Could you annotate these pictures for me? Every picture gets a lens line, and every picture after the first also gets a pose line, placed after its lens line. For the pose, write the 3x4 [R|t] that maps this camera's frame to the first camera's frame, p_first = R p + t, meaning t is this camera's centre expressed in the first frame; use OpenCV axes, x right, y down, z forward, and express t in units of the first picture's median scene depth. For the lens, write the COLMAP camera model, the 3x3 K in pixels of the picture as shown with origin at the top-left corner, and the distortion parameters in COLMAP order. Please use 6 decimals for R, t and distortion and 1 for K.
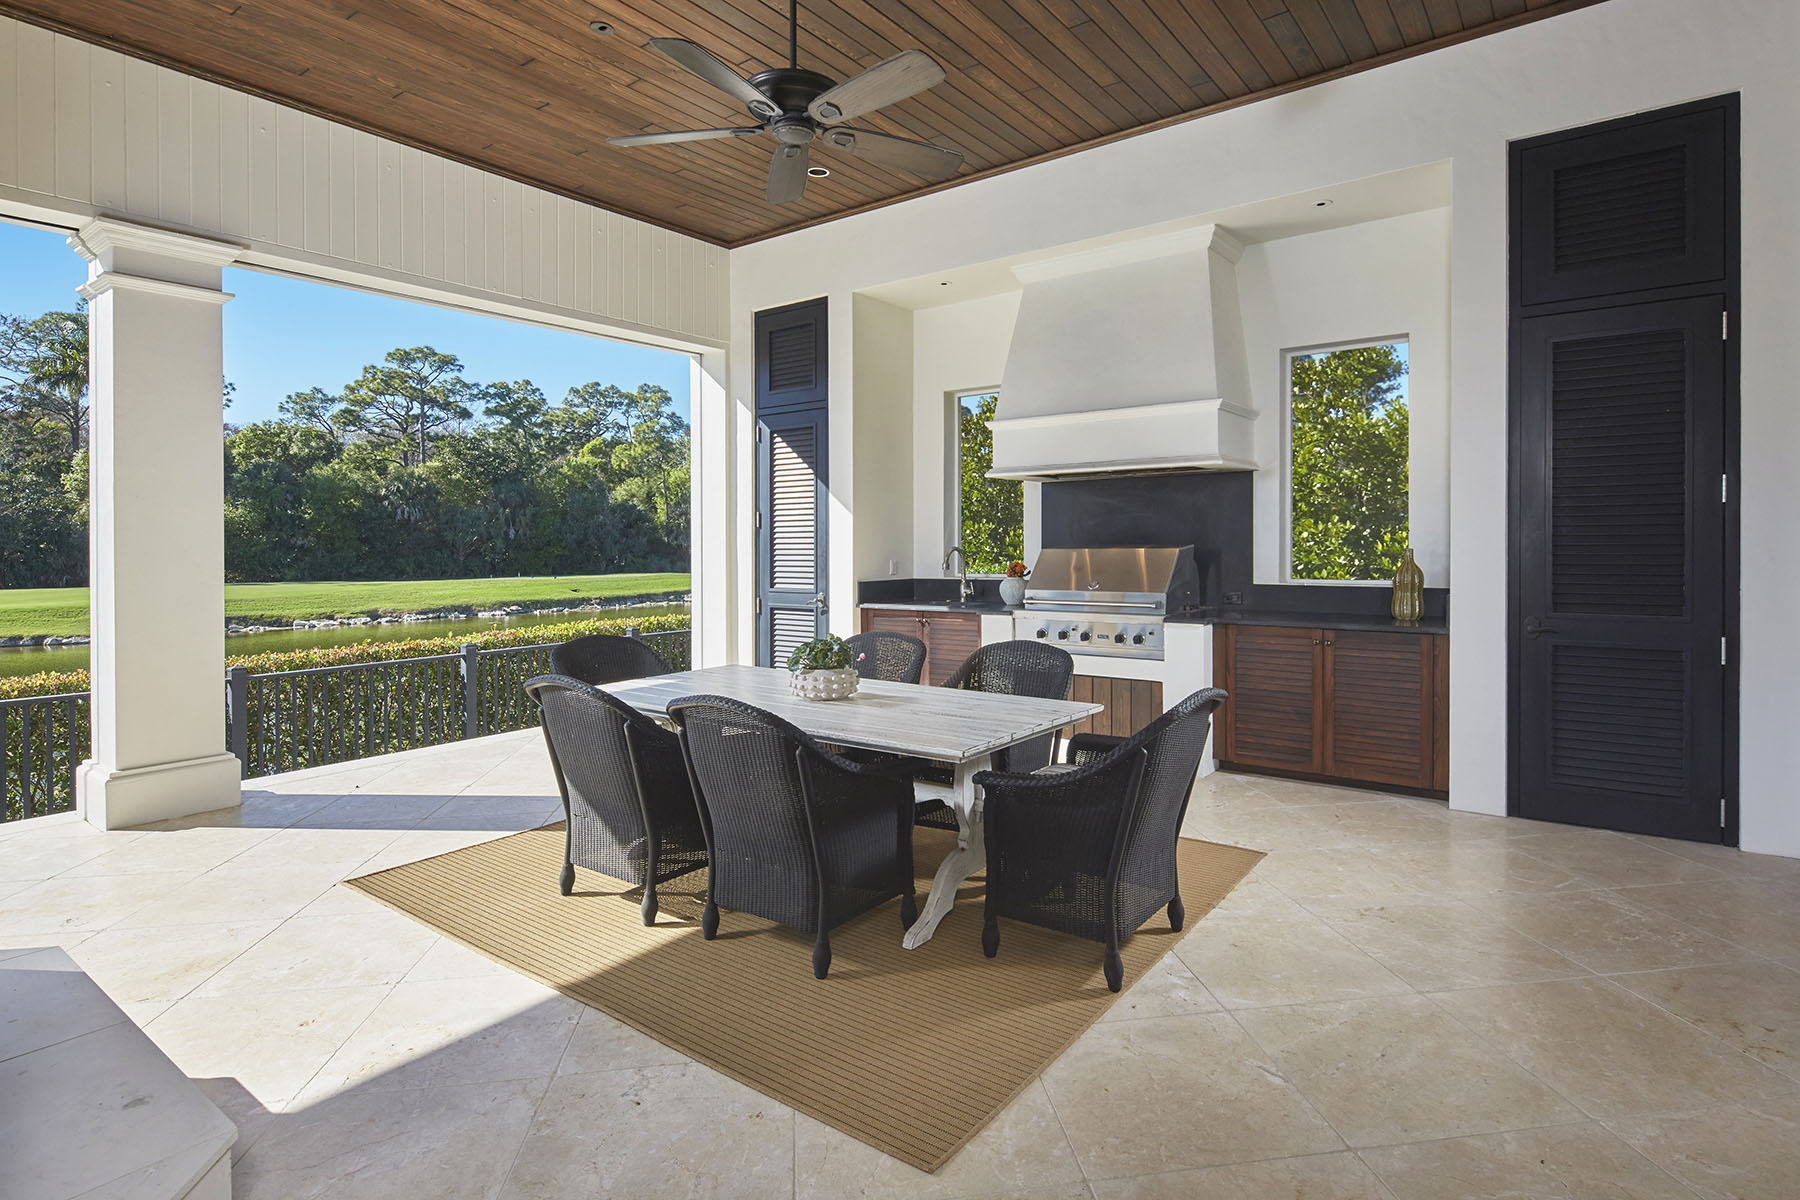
lens RADIAL K [[904.0, 0, 954.6], [0, 904.0, 553.5], [0, 0, 1]] dist [-0.000107, -0.000281]
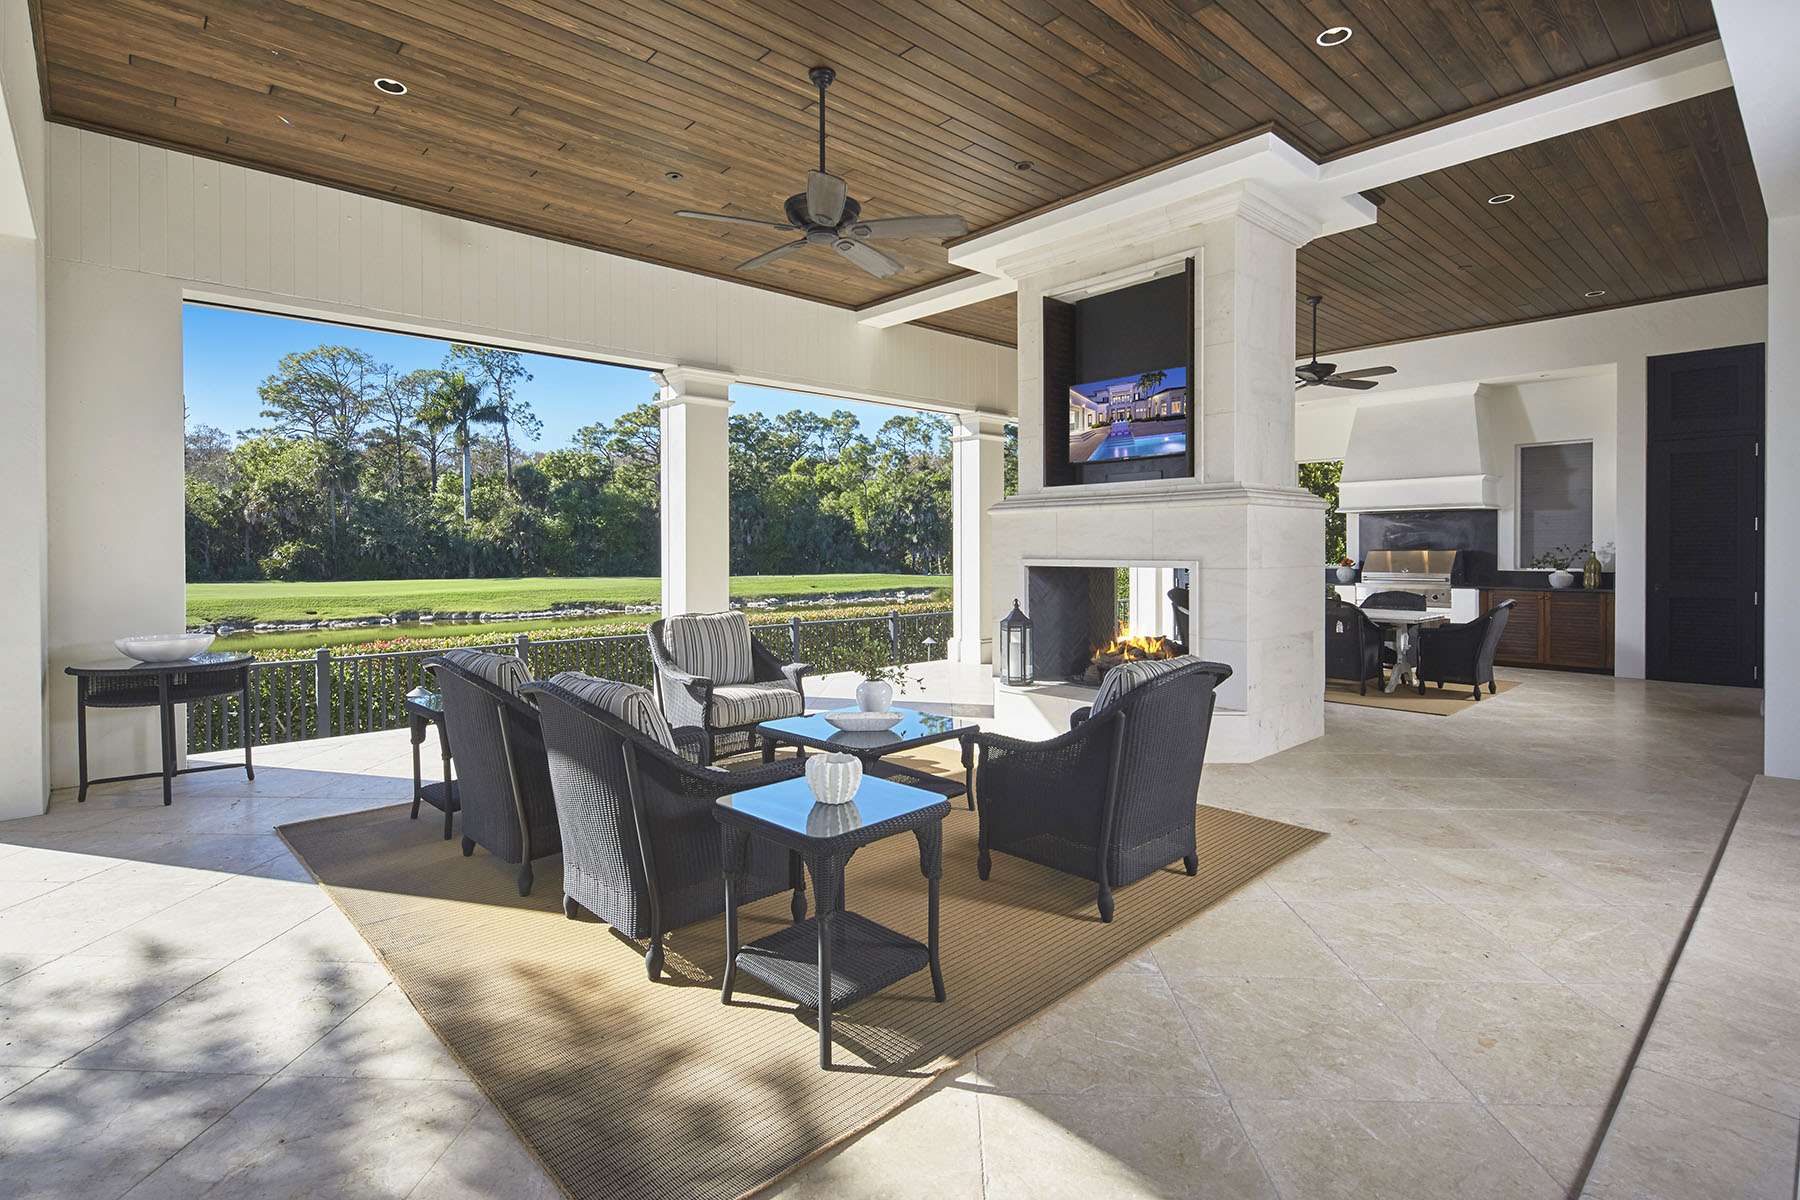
lens RADIAL K [[866.6, 0, 912.0], [0, 866.6, 551.1], [0, 0, 1]] dist [0.001733, 0.000365]
pose [[0.980476, 0.006051, -0.196548, -0.062982], [-0.007991, 0.999927, -0.009080, 0.002552], [0.196478, 0.010473, 0.980452, -0.124370]]
